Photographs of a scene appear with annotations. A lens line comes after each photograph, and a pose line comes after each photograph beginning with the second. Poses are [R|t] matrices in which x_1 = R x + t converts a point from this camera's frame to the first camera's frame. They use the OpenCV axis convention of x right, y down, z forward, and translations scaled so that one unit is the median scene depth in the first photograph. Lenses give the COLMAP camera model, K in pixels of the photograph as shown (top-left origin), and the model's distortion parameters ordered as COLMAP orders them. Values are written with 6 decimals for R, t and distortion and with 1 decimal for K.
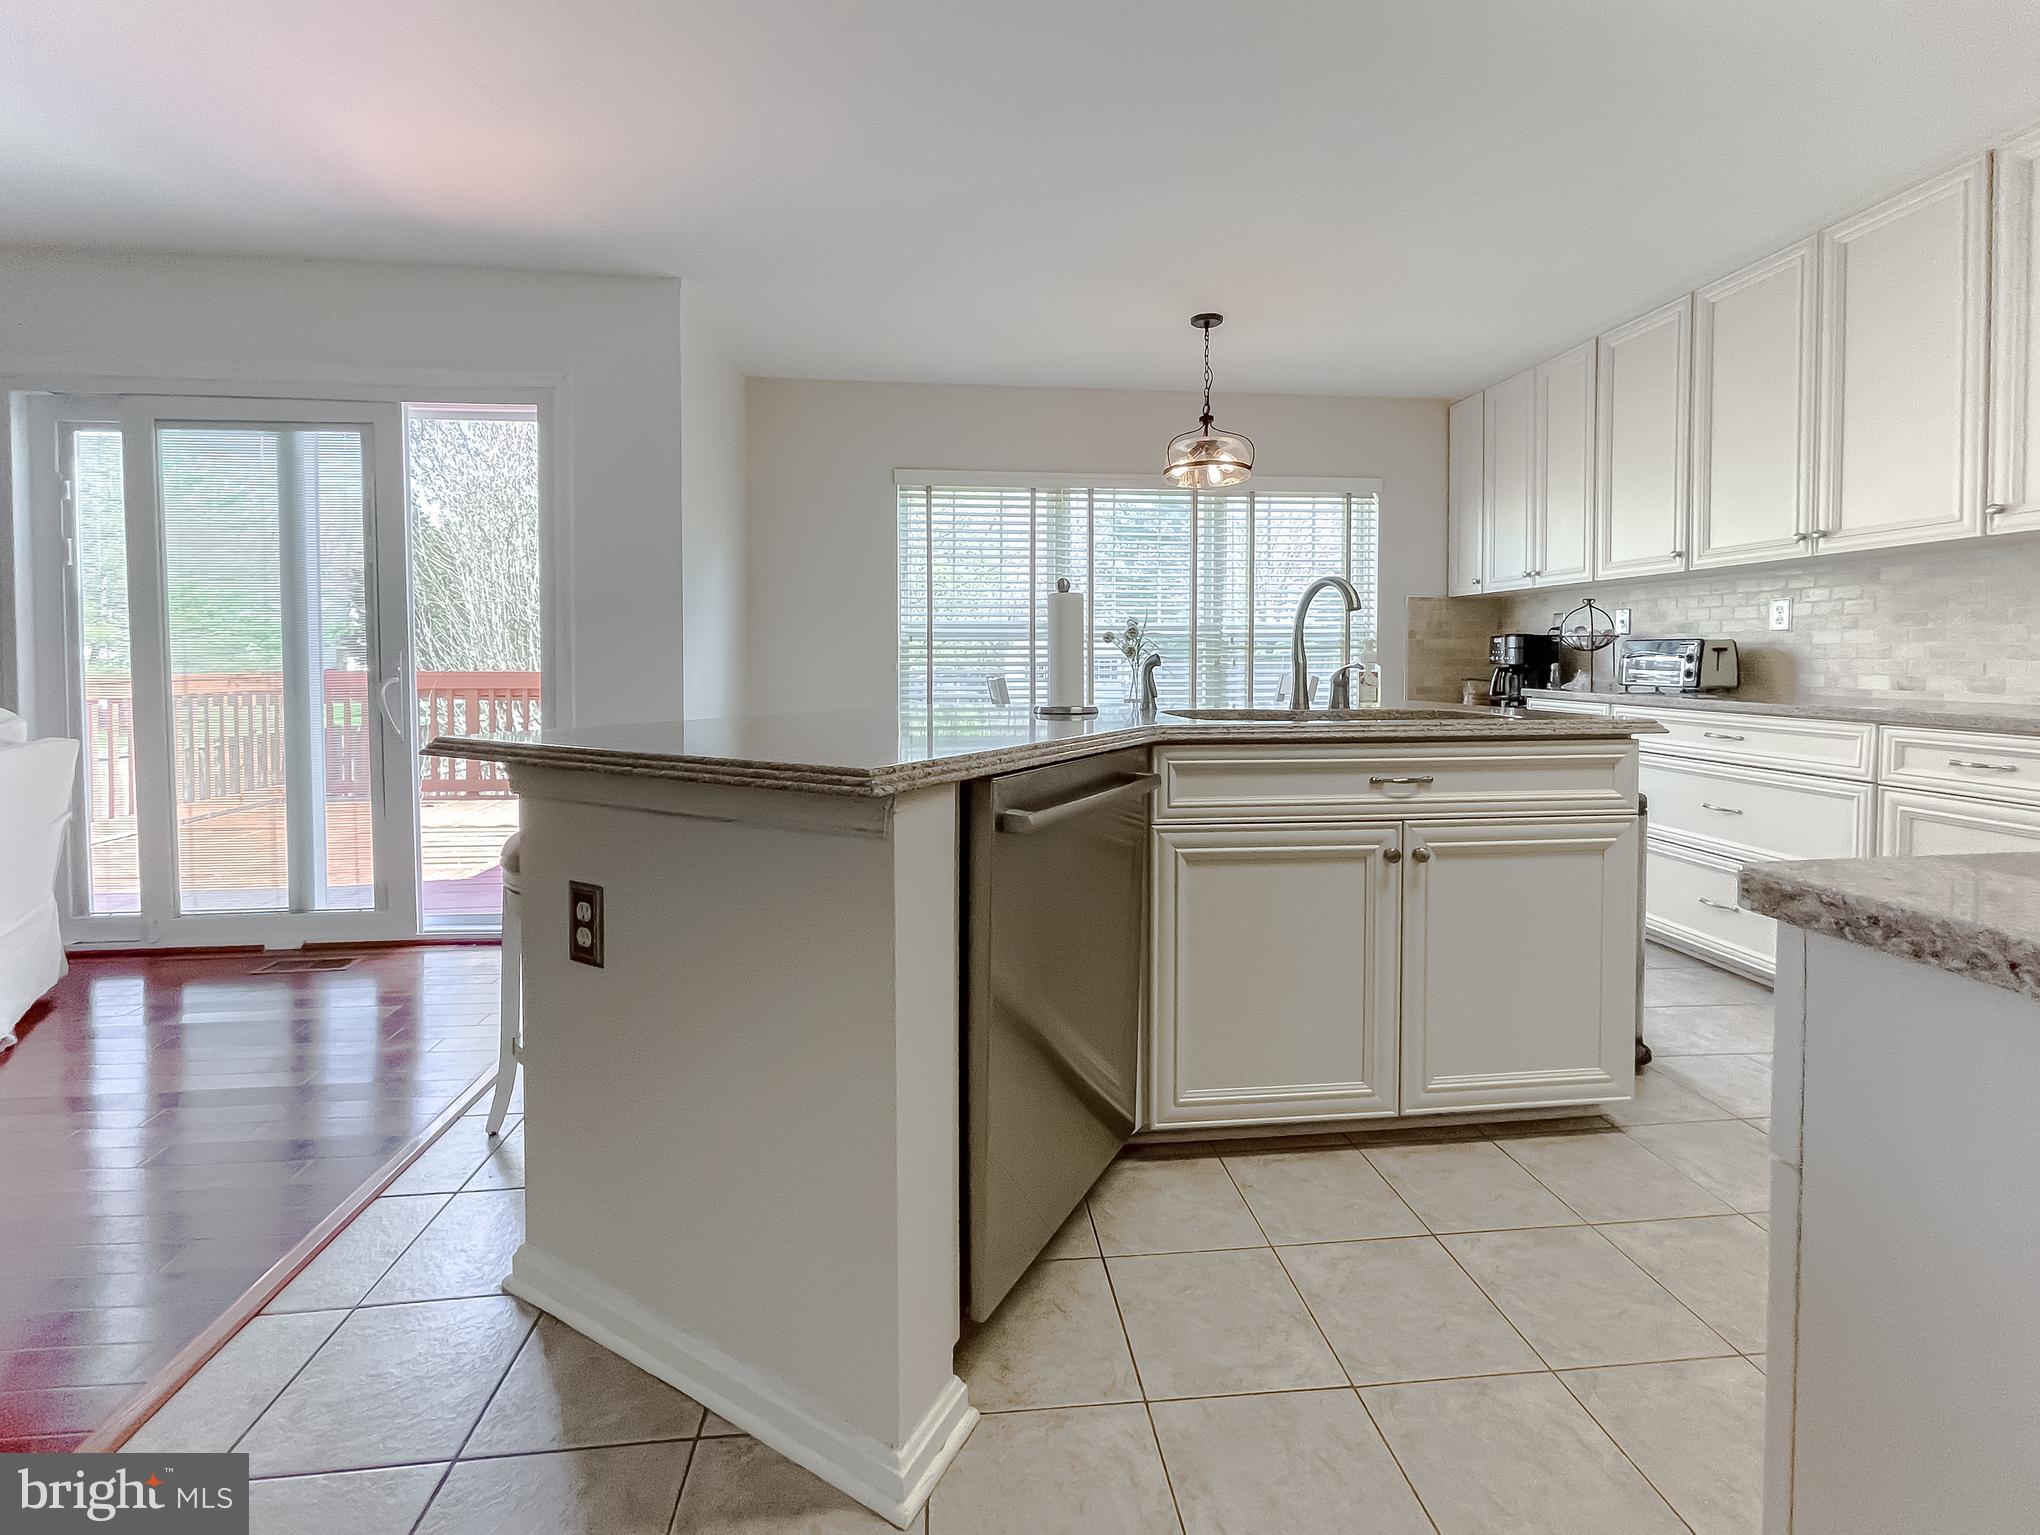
lens RADIAL K [[876.2, 0, 1014.1], [0, 876.2, 705.5], [0, 0, 1]] dist [-0.013735, 0.000984]
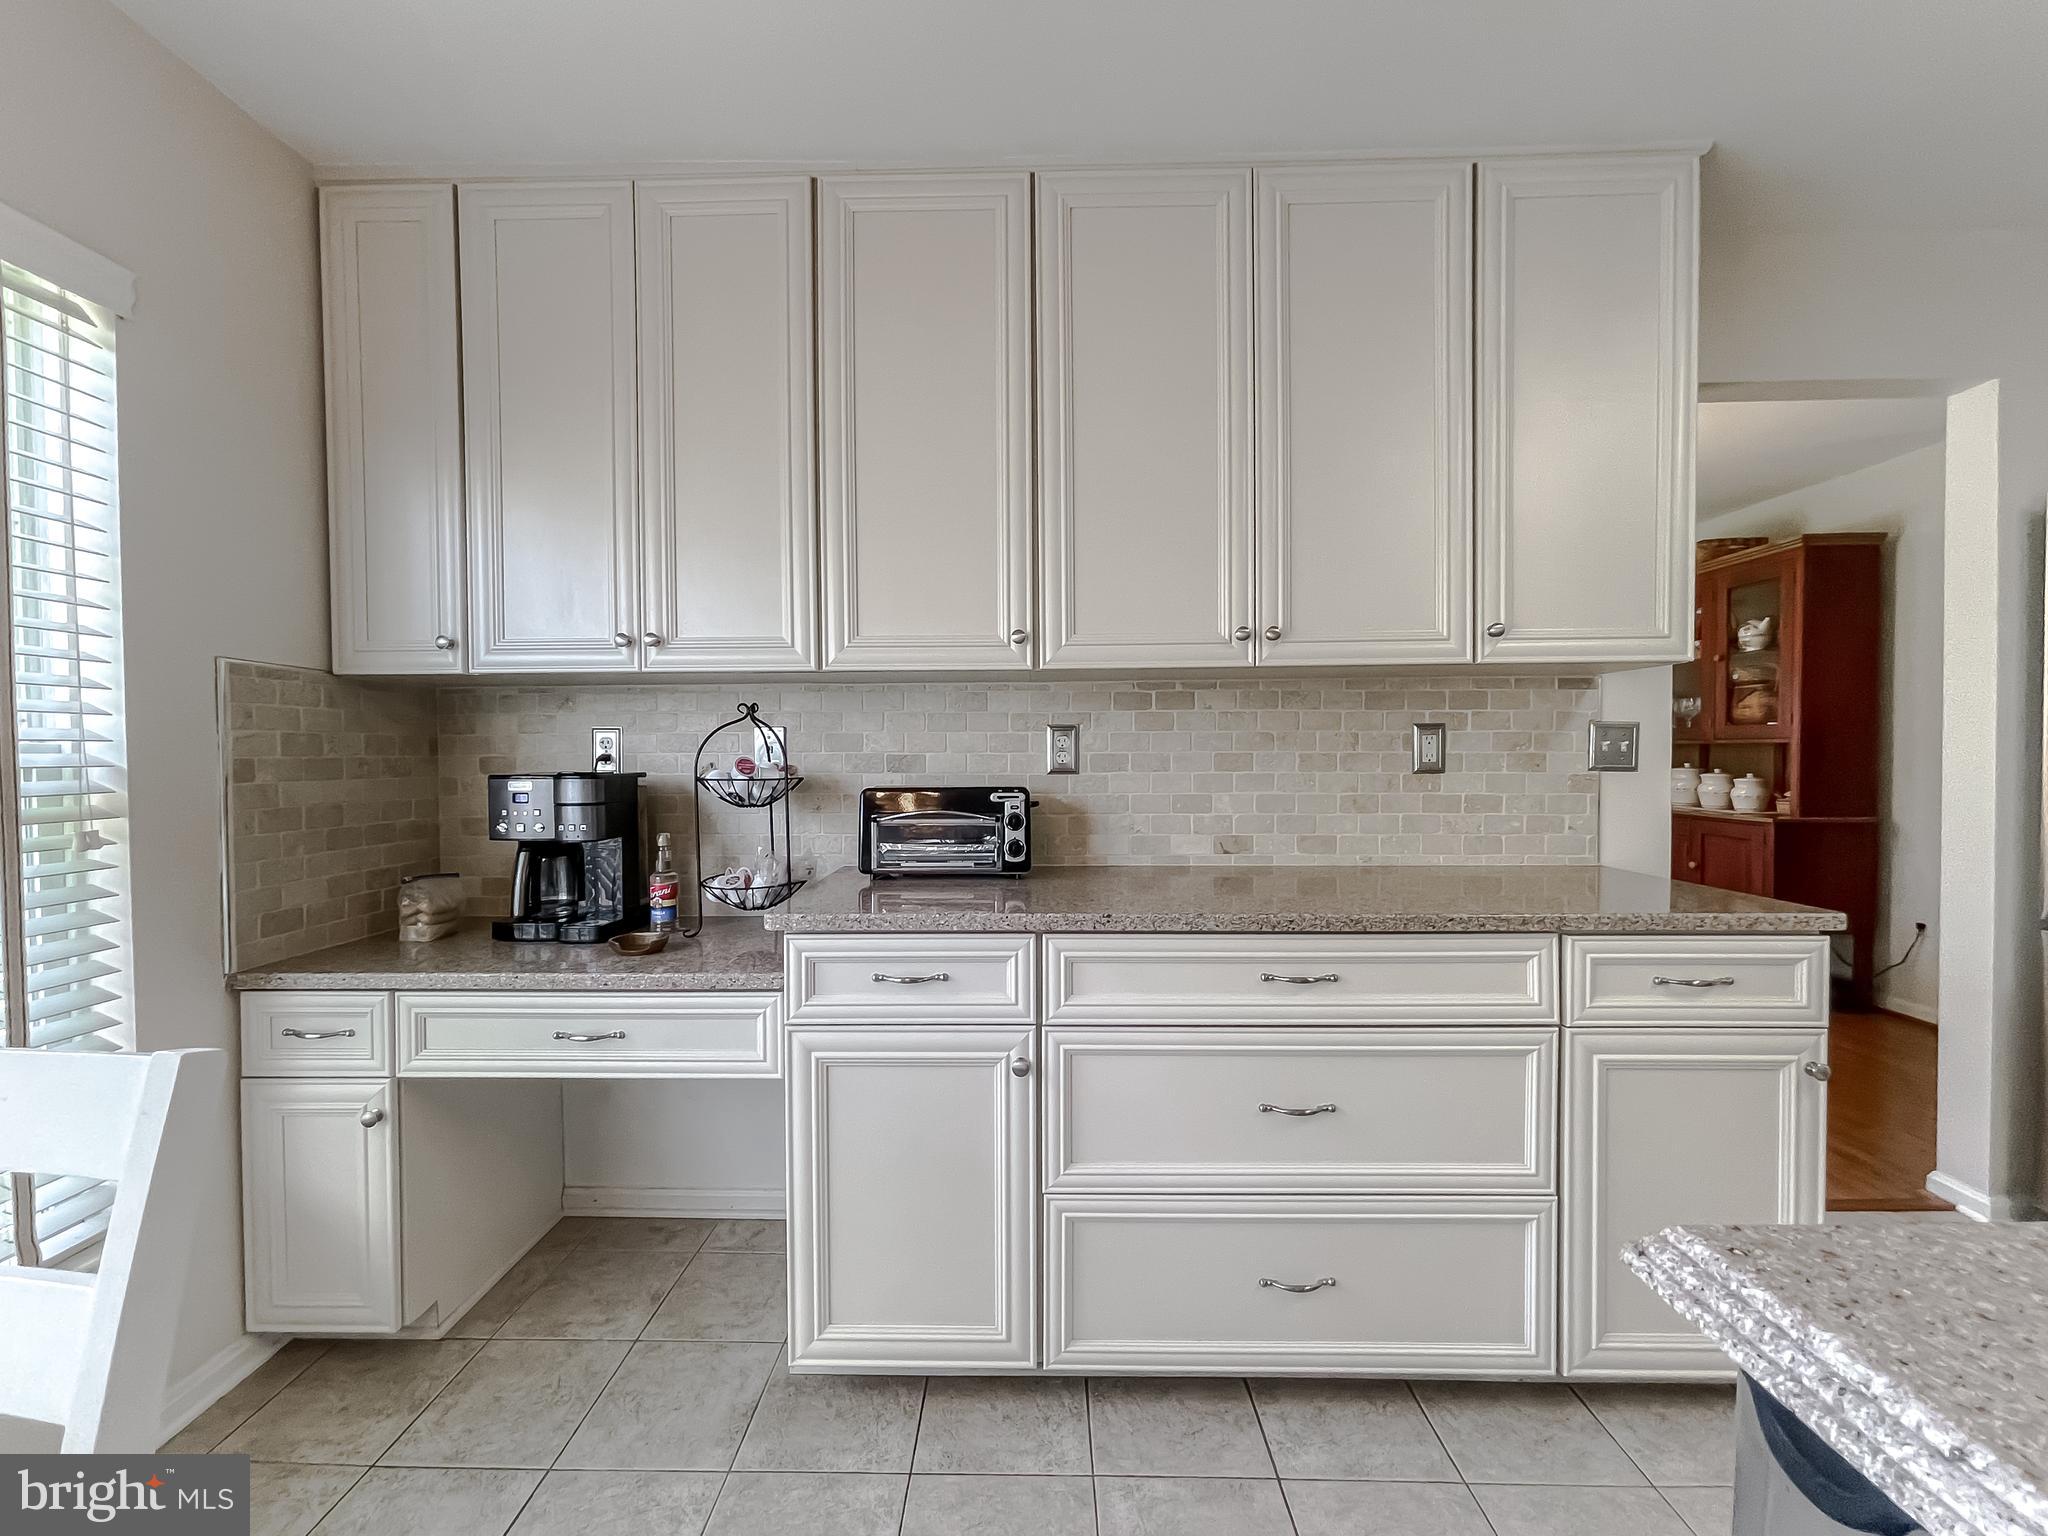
lens RADIAL K [[848.2, 0, 1005.4], [0, 848.2, 770.9], [0, 0, 1]] dist [-0.002698, 0.001044]
pose [[0.120677, -0.021680, 0.992455, 0.222641], [0.060976, 0.998036, 0.014388, -0.095720], [-0.990817, 0.058779, 0.121762, 0.930548]]
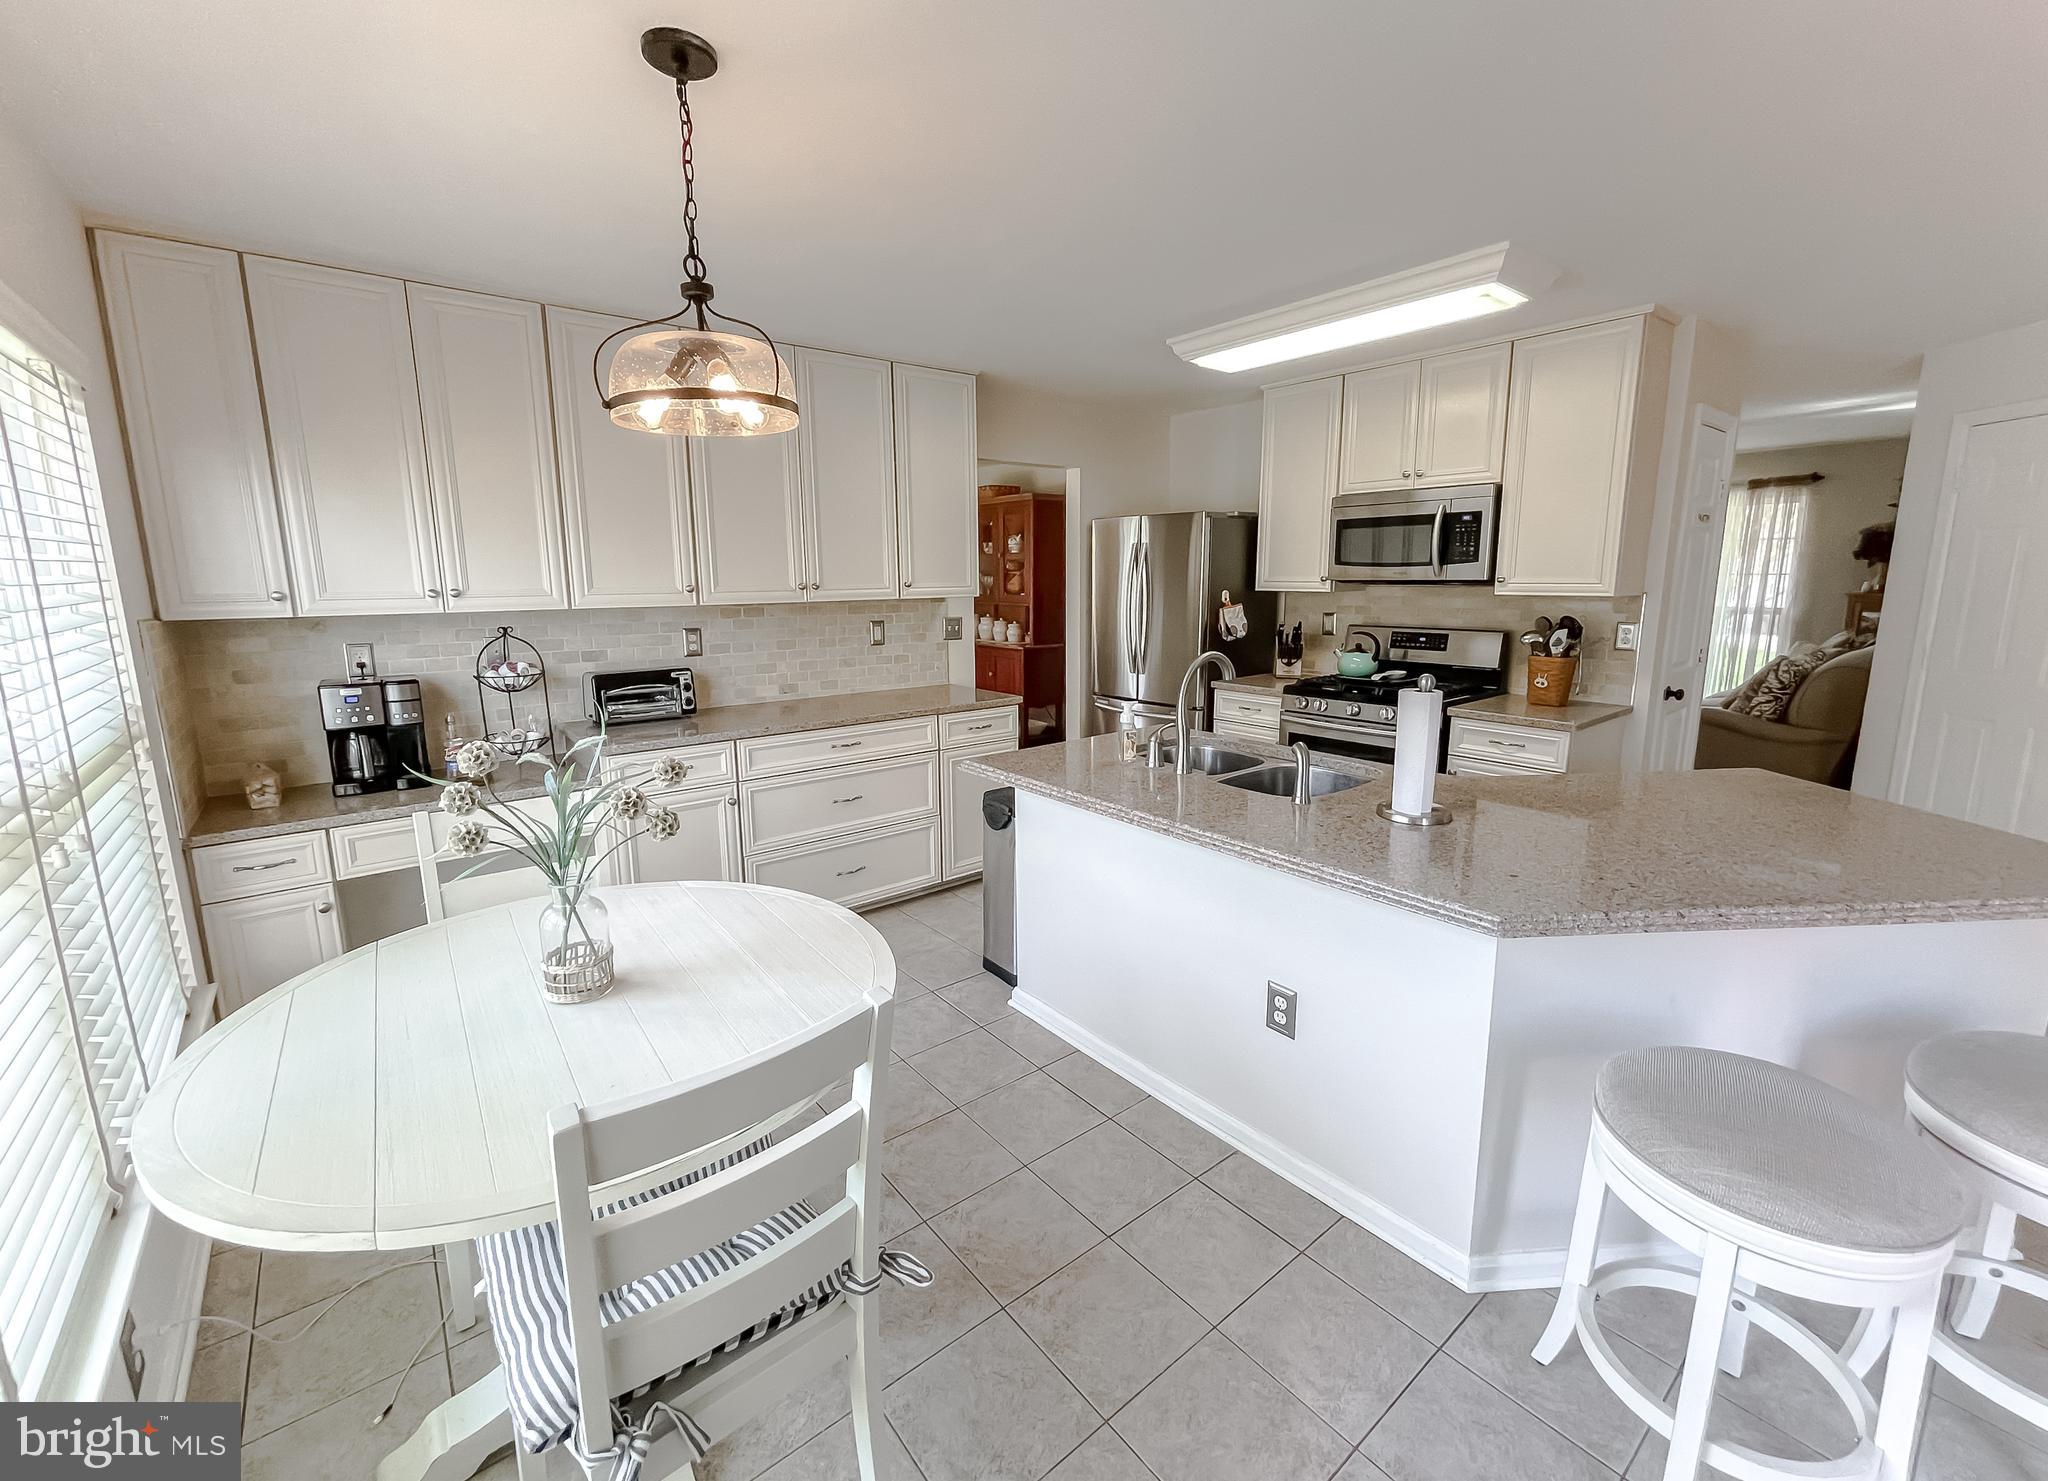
lens RADIAL K [[853.1, 0, 1038.6], [0, 853.1, 725.4], [0, 0, 1]] dist [0.000144, -0.000426]
pose [[-0.565798, -0.145587, 0.811589, -0.302482], [0.047566, 0.976886, 0.208400, -0.202796], [-0.823171, 0.156516, -0.545795, 1.212528]]
